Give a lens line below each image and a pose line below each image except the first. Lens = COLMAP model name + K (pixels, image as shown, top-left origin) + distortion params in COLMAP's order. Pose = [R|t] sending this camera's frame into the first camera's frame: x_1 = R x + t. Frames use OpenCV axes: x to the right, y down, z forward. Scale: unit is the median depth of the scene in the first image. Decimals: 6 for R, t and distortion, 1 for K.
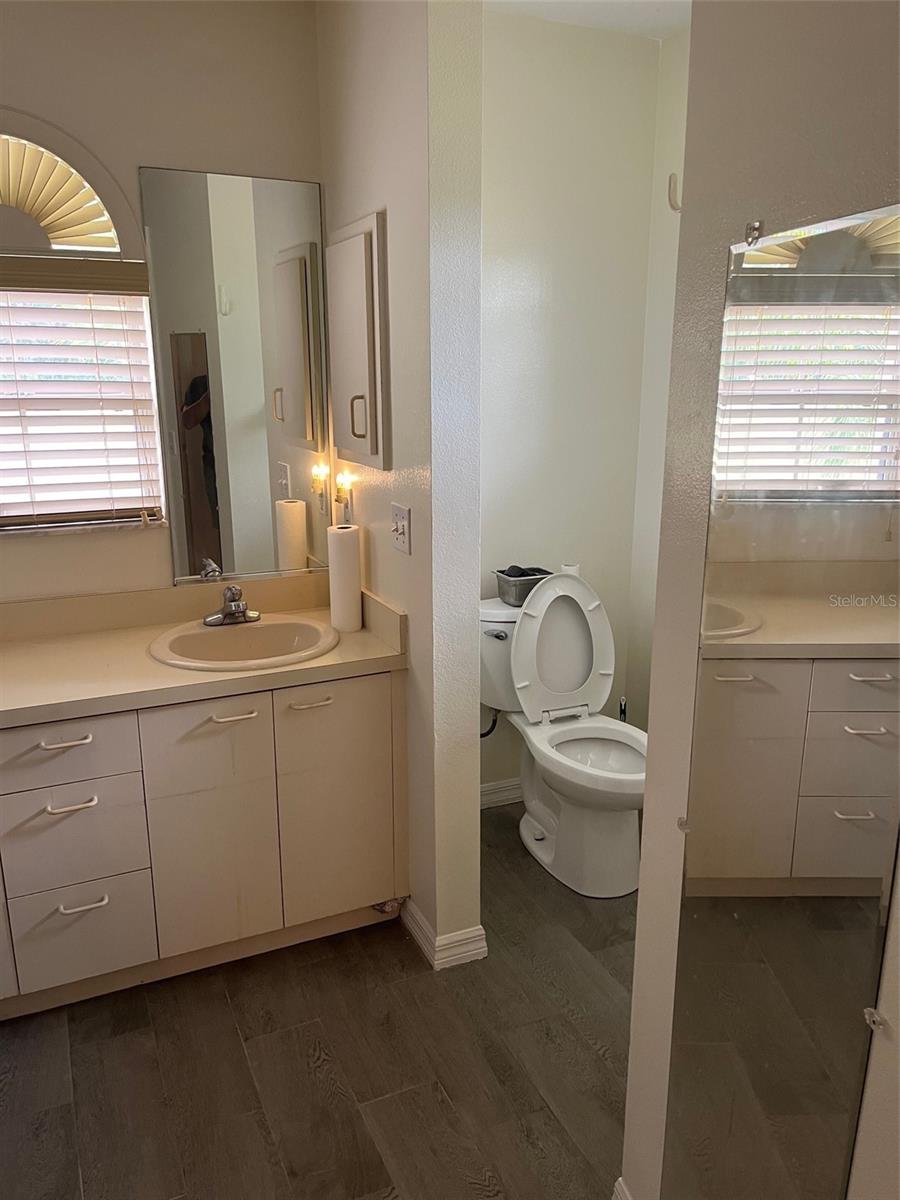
lens RADIAL K [[905.0, 0, 452.0], [0, 905.0, 601.8], [0, 0, 1]] dist [0.069002, -0.089827]
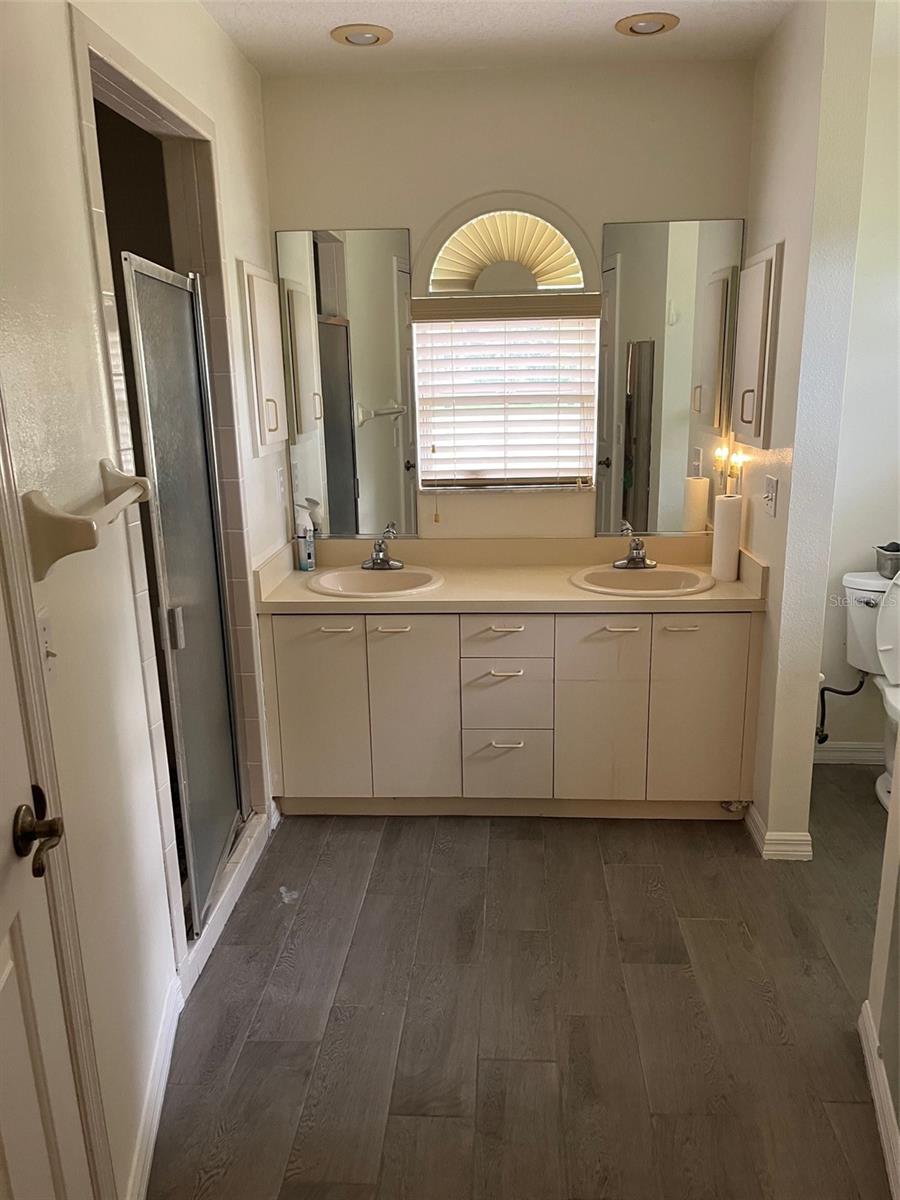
lens RADIAL K [[905.0, 0, 443.7], [0, 905.0, 599.8], [0, 0, 1]] dist [0.069002, -0.089827]
pose [[0.875423, 0.102201, -0.472430, 0.146298], [-0.104106, 0.994319, 0.022191, 0.073759], [0.472014, 0.029756, 0.881089, -0.284974]]
